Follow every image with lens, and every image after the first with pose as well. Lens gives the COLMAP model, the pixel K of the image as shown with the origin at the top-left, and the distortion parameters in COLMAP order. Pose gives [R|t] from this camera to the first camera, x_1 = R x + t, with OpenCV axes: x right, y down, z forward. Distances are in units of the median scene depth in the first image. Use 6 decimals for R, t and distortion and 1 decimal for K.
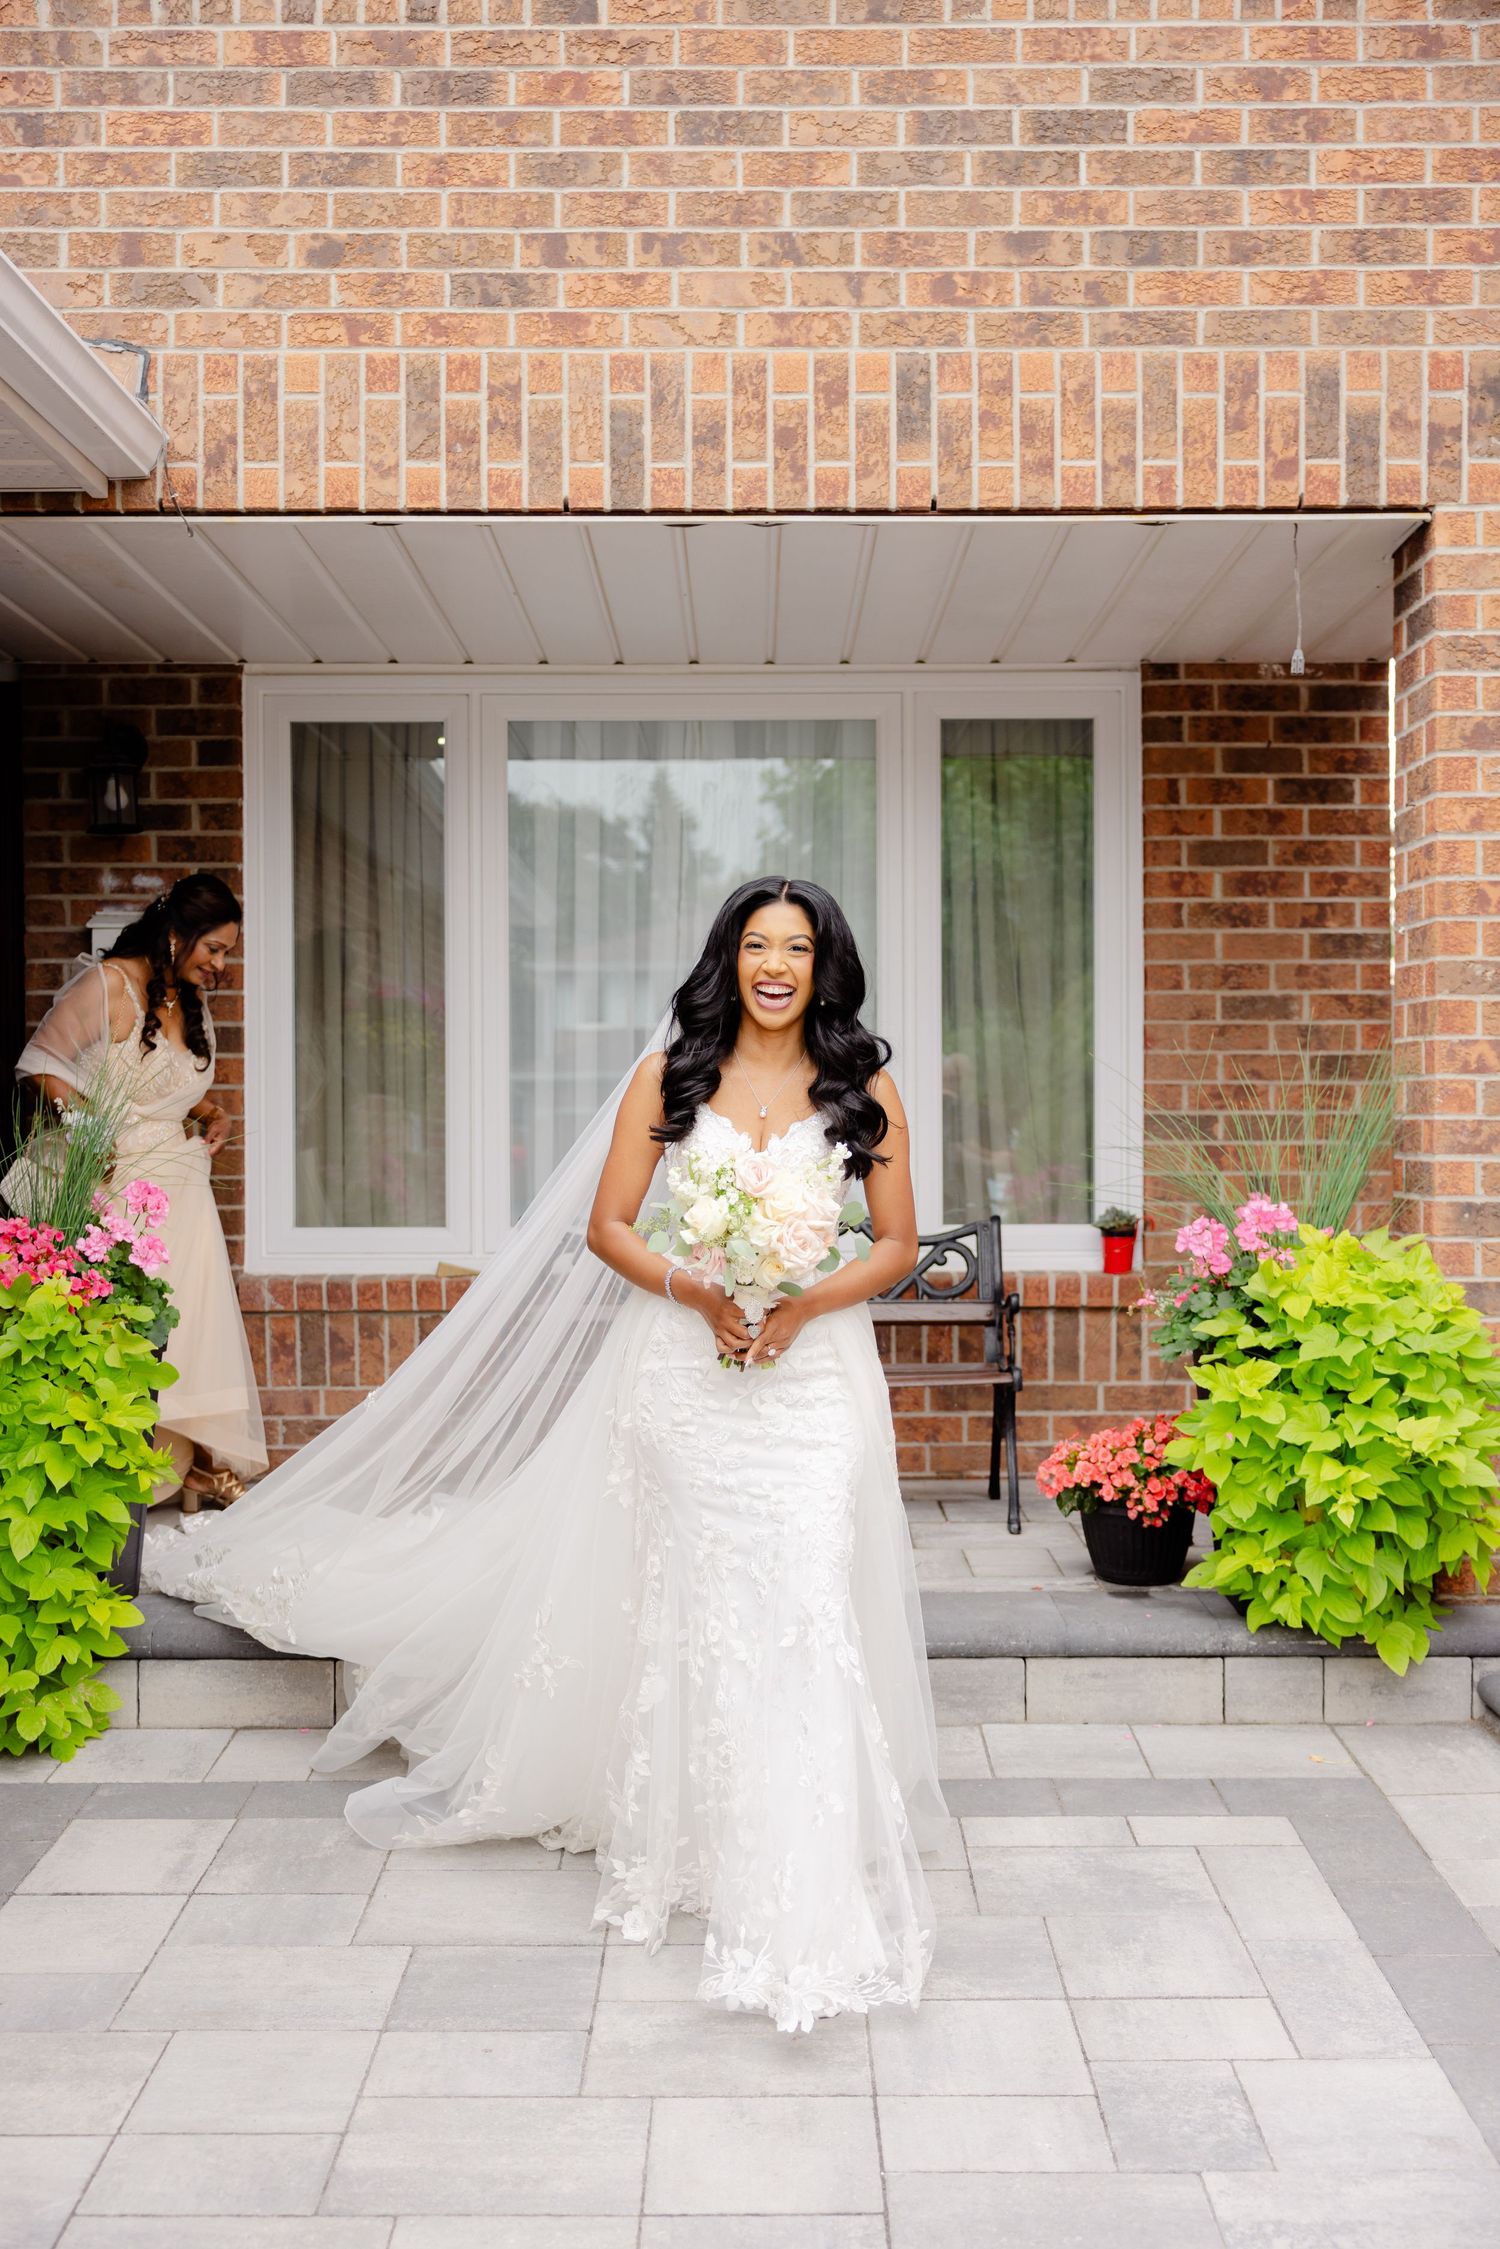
lens RADIAL K [[2301.4, 0, 747.4], [0, 2301.4, 1137.7], [0, 0, 1]] dist [0.005716, 0.000000]
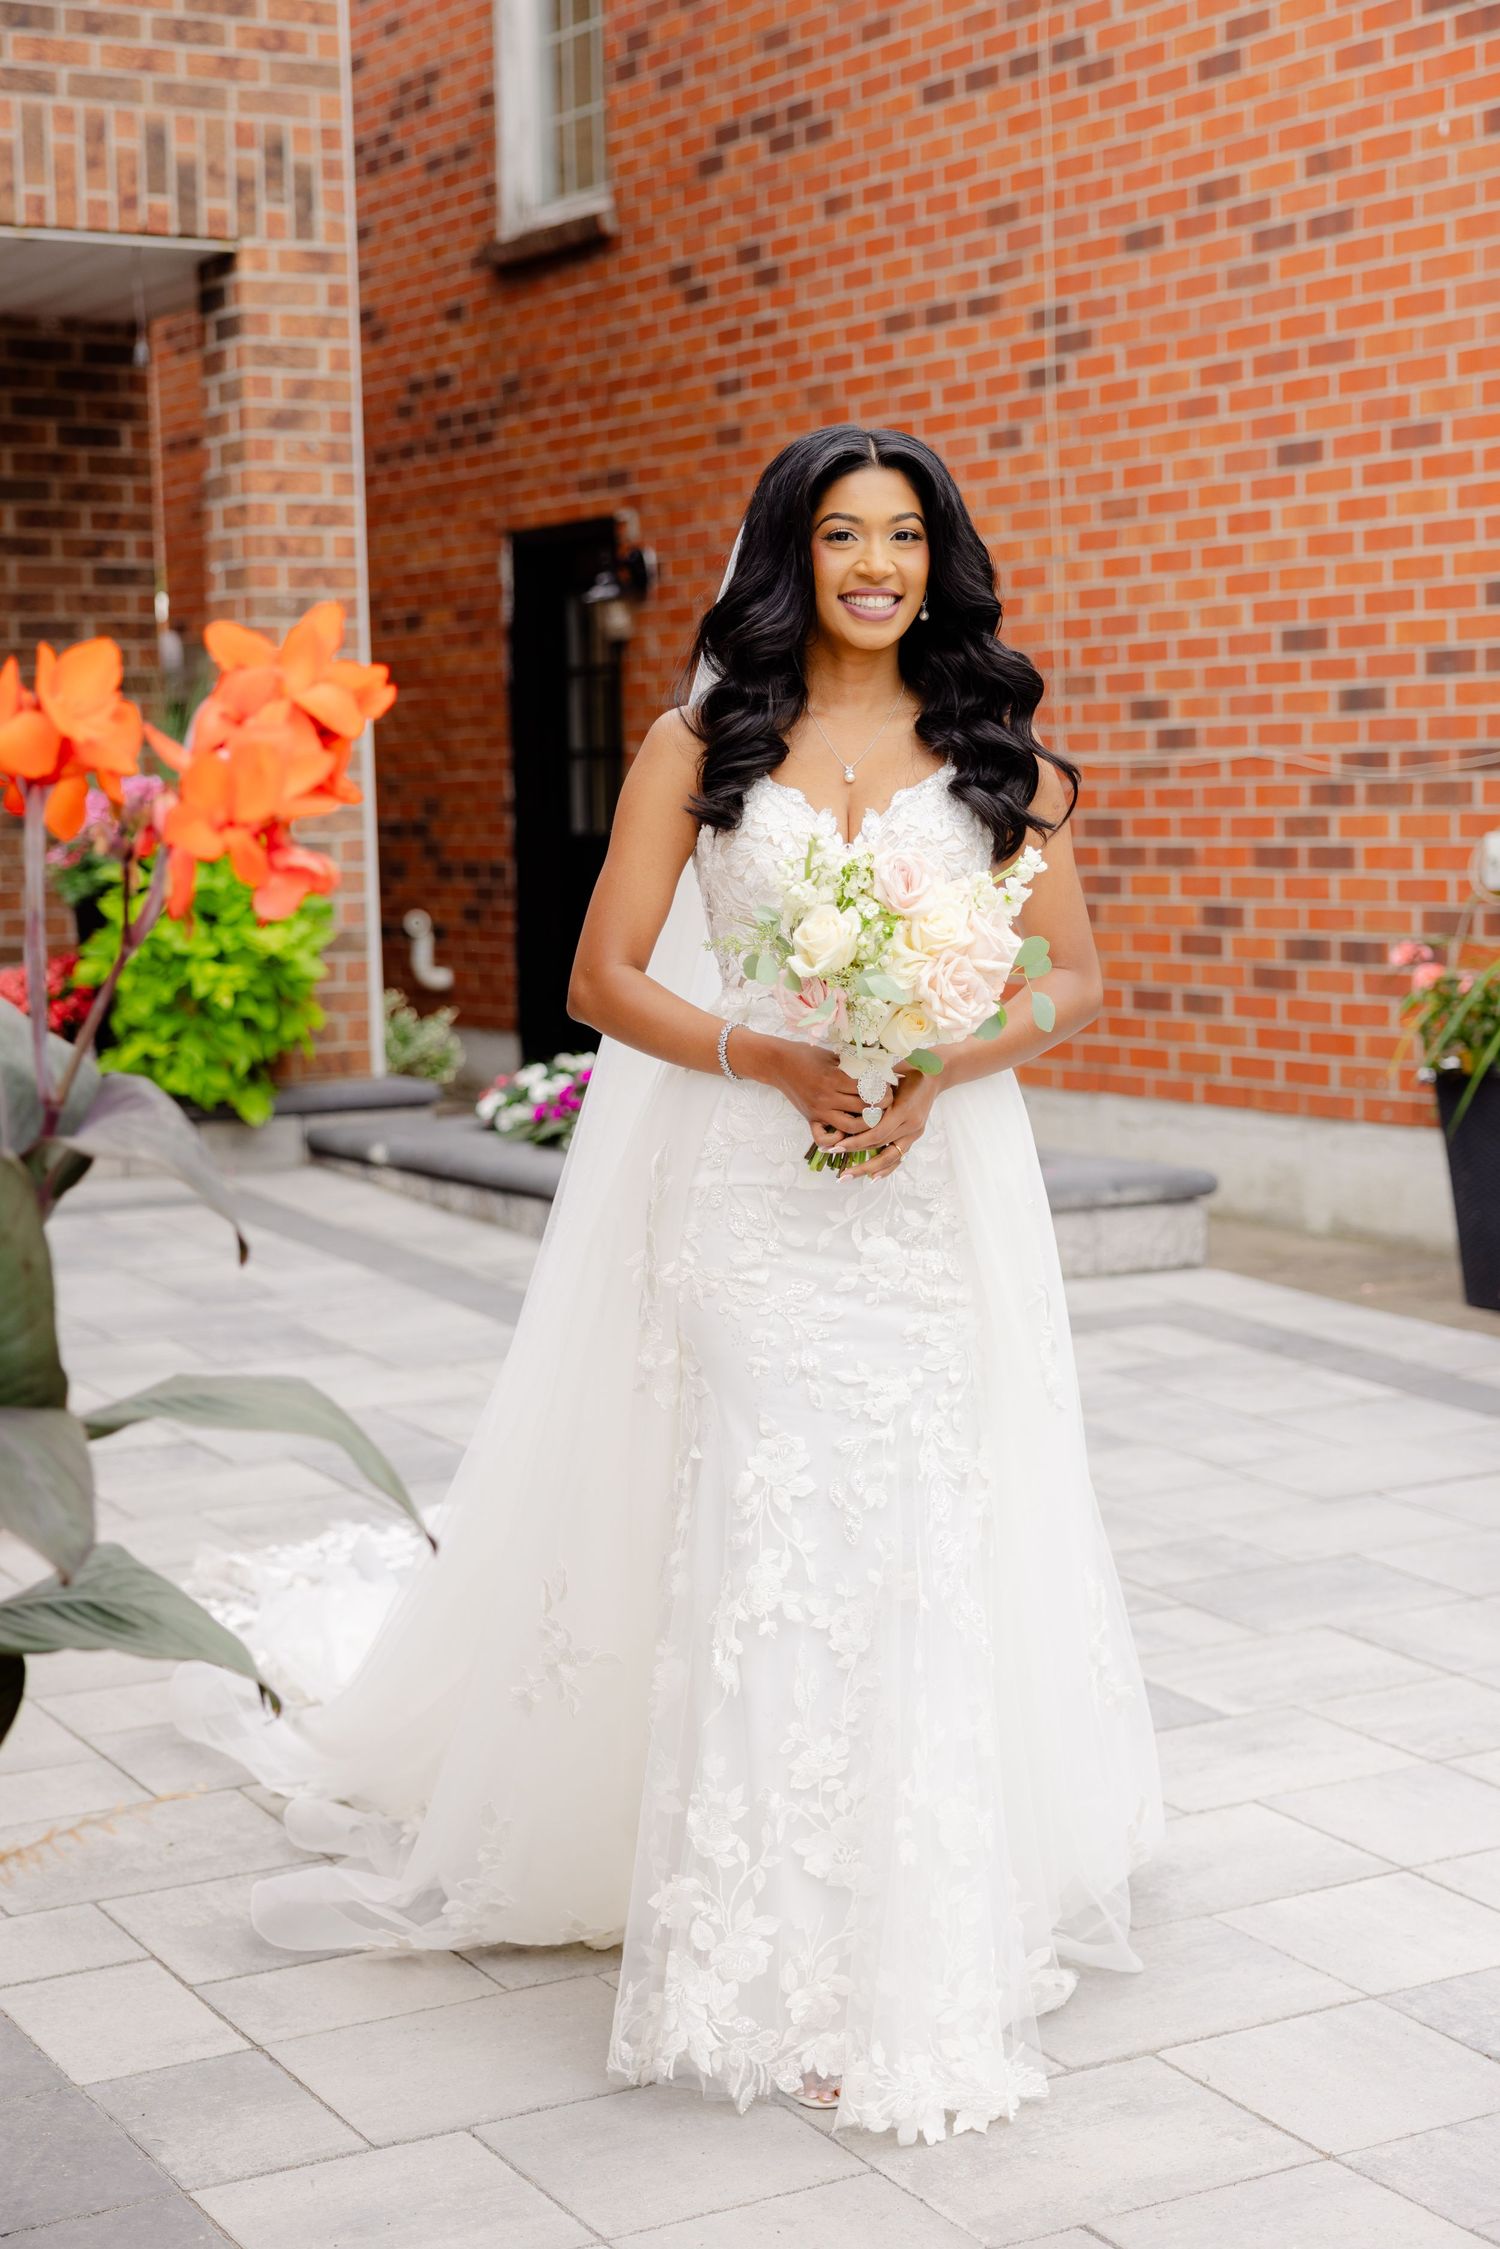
lens RADIAL K [[3707.1, 0, 767.1], [0, 3707.1, 1074.3], [0, 0, 1]] dist [0.045910, 0.000000]
pose [[0.857463, -0.052051, 0.511905, -0.543479], [0.022695, 0.997728, 0.063434, 0.068342], [-0.514044, -0.042775, 0.856696, -0.965741]]
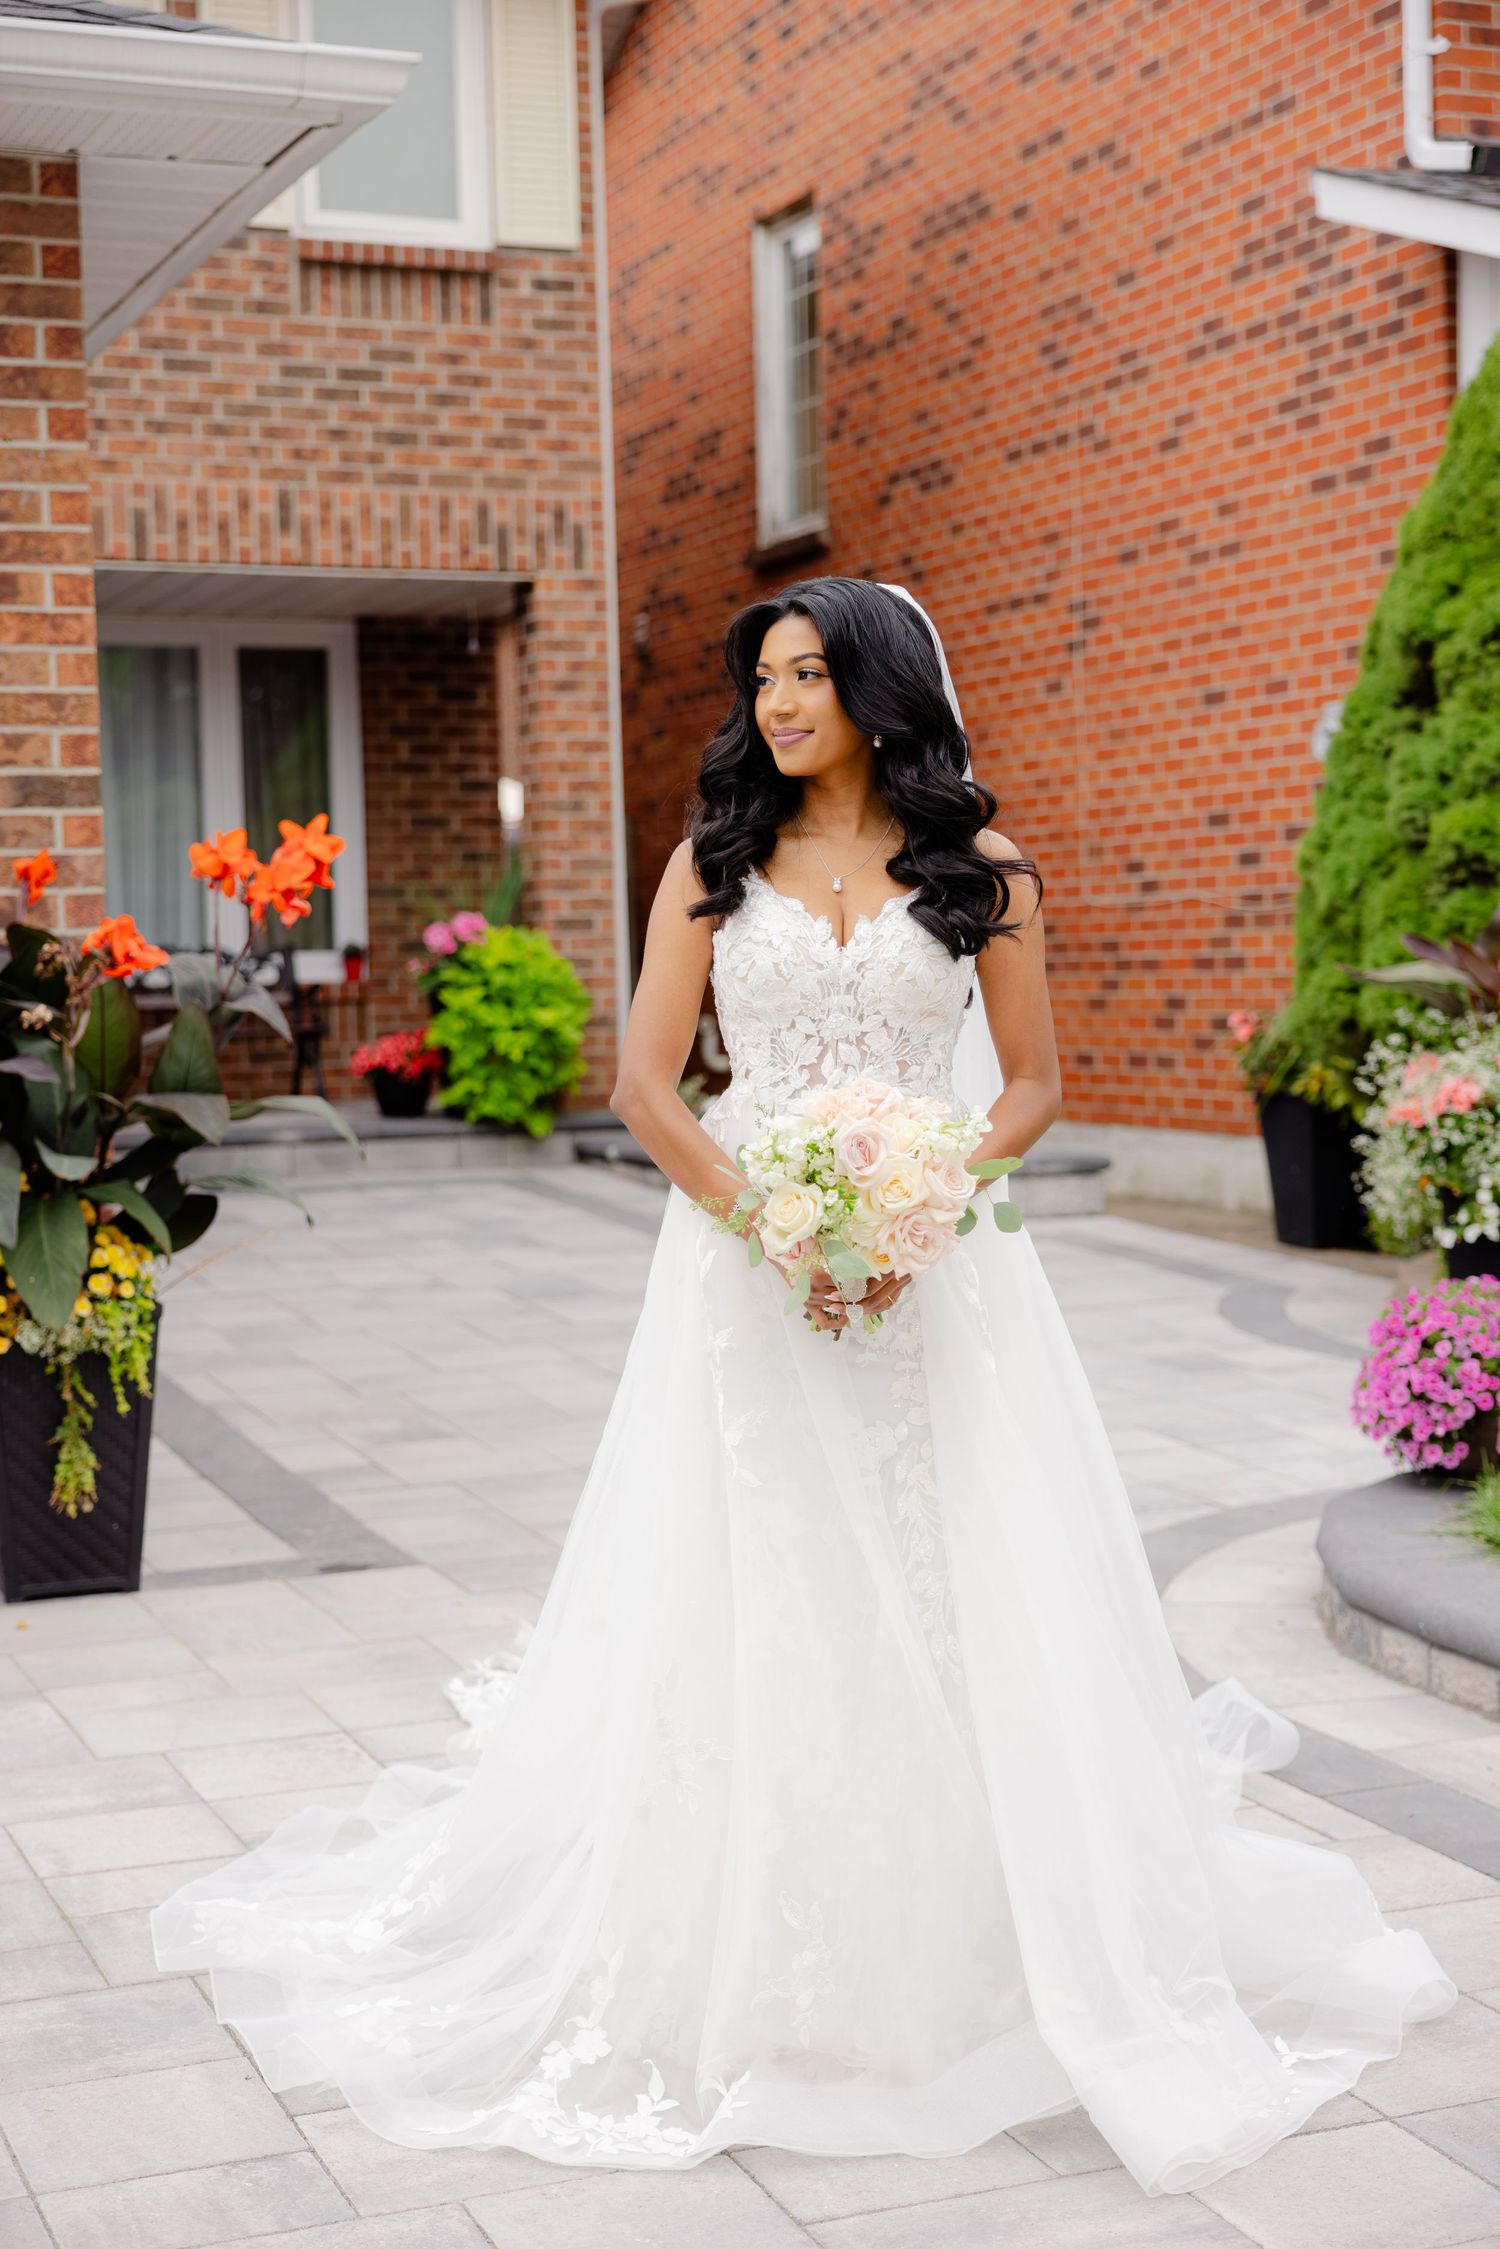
lens RADIAL K [[3337.3, 0, 738.0], [0, 3337.3, 1125.6], [0, 0, 1]] dist [0.065256, 0.000000]
pose [[0.921682, -0.036154, 0.386258, -0.694658], [0.025040, 0.999116, 0.033768, 0.117692], [-0.387137, -0.021451, 0.921773, -1.796951]]
